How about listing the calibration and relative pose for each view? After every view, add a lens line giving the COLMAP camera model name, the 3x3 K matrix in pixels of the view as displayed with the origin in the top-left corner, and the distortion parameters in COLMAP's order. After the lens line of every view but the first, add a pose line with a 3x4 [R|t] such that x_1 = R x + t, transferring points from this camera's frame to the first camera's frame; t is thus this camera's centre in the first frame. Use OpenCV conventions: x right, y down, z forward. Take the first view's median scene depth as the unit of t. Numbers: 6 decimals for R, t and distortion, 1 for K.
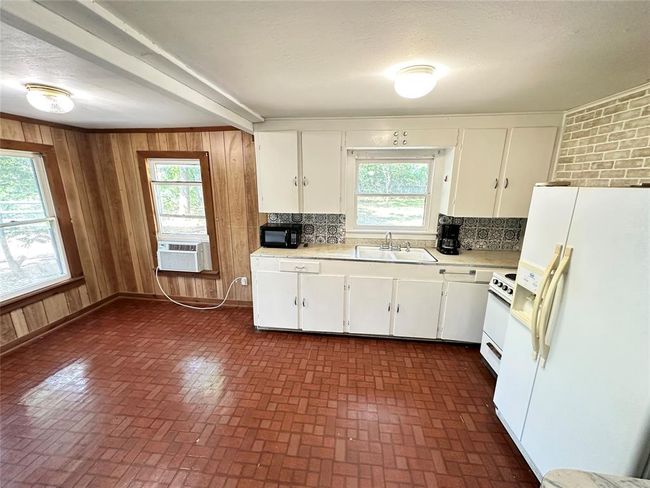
lens RADIAL K [[258.2, 0, 326.8], [0, 258.2, 244.9], [0, 0, 1]] dist [-0.002039, 0.000311]
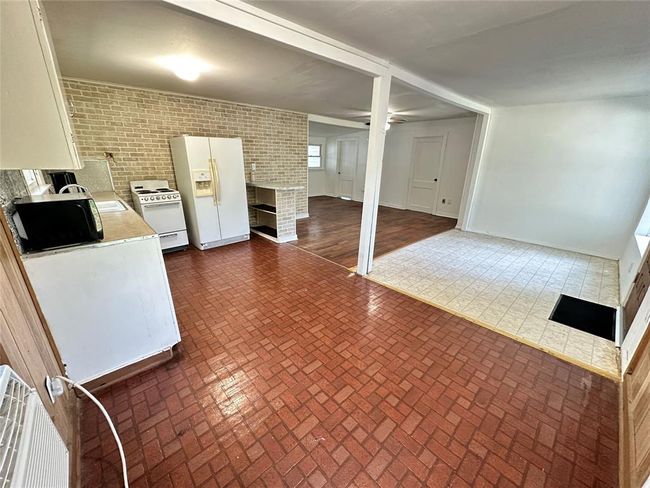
lens RADIAL K [[258.2, 0, 324.6], [0, 258.2, 245.5], [0, 0, 1]] dist [-0.002039, 0.000311]
pose [[-0.745679, -0.229696, 0.625463, -0.947304], [0.143076, 0.861607, 0.486993, -0.175976], [-0.650763, 0.452628, -0.609618, 1.091650]]
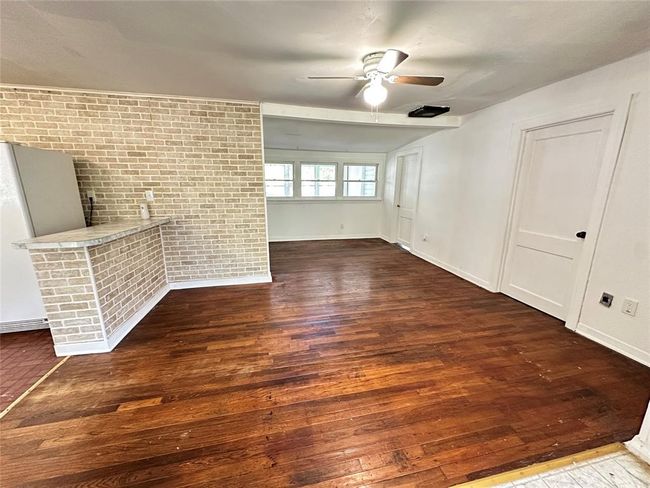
lens RADIAL K [[258.2, 0, 324.9], [0, 258.2, 244.3], [0, 0, 1]] dist [-0.002039, 0.000311]
pose [[-0.317371, -0.219756, 0.922487, -0.607257], [0.222560, 0.928348, 0.297721, 0.193613], [-0.921815, 0.299797, -0.245722, -0.305000]]
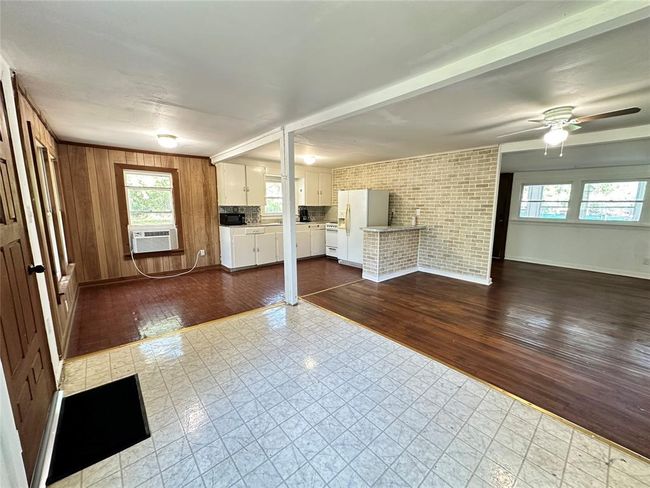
lens RADIAL K [[258.2, 0, 326.4], [0, 258.2, 244.9], [0, 0, 1]] dist [-0.002039, 0.000311]
pose [[0.678654, -0.117886, 0.724935, -1.145799], [0.177436, 0.984114, -0.006075, 0.289173], [-0.712703, 0.132753, 0.688790, -0.733072]]
